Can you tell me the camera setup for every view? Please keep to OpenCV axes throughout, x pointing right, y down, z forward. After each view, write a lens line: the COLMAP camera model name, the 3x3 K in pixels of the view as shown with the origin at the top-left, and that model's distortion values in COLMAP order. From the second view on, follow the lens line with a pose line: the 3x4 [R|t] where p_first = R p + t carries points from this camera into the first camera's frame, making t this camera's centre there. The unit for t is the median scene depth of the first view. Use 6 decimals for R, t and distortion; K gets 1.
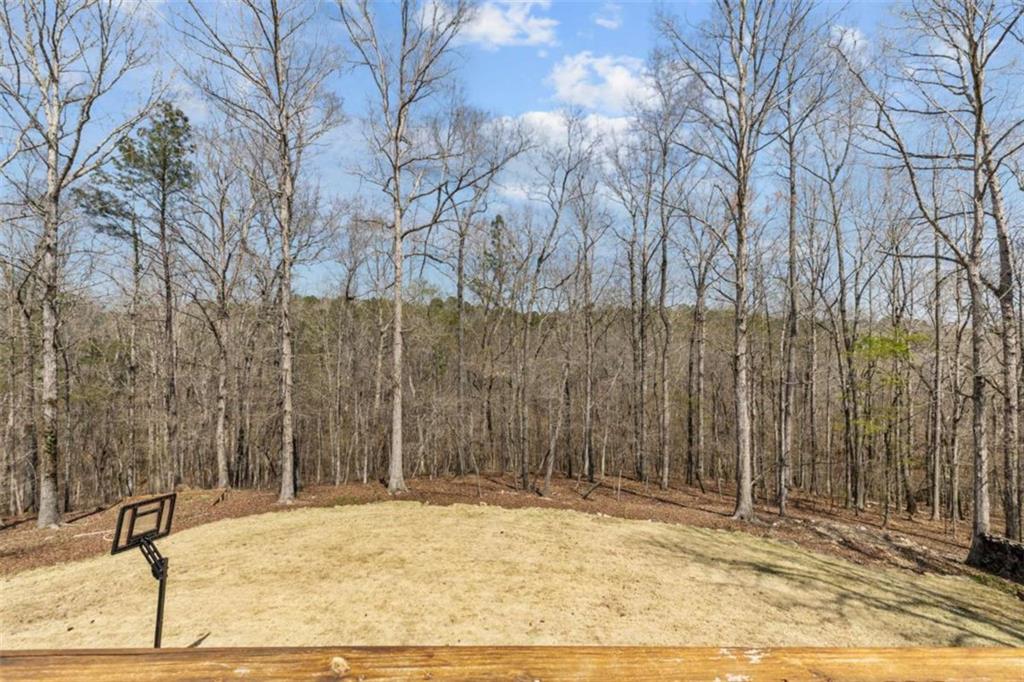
lens RADIAL K [[470.6, 0, 498.5], [0, 470.6, 343.0], [0, 0, 1]] dist [0.001726, 0.000046]
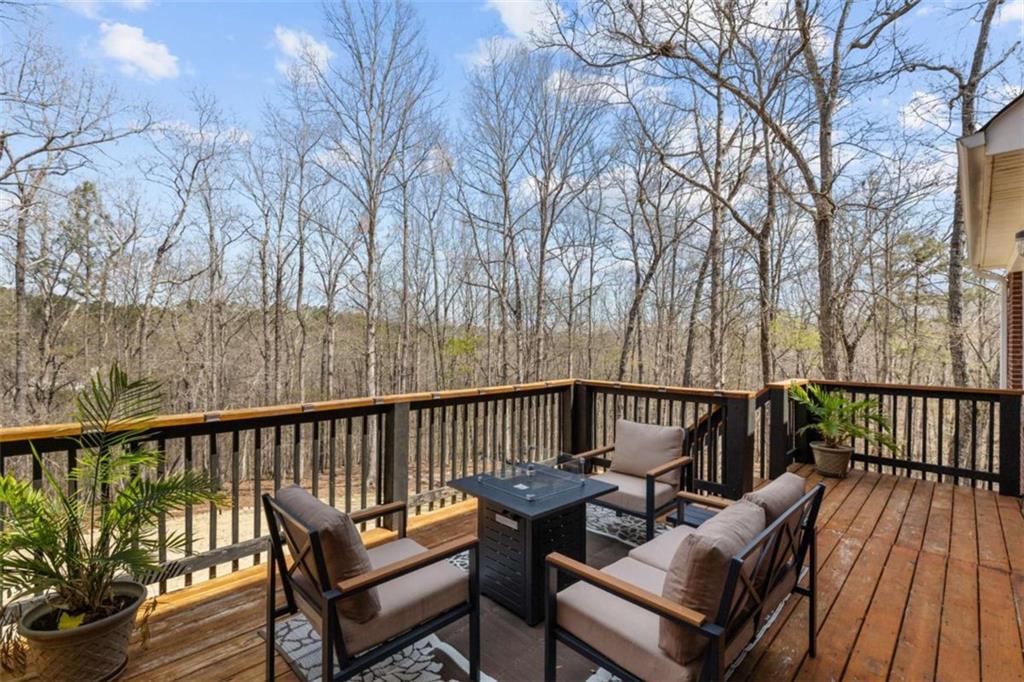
lens RADIAL K [[470.6, 0, 508.4], [0, 470.6, 342.7], [0, 0, 1]] dist [0.001726, 0.000046]
pose [[0.707659, 0.002794, 0.706549, -0.069303], [-0.001941, 0.999996, -0.002010, -0.000300], [-0.706552, 0.000051, 0.707662, -0.087632]]
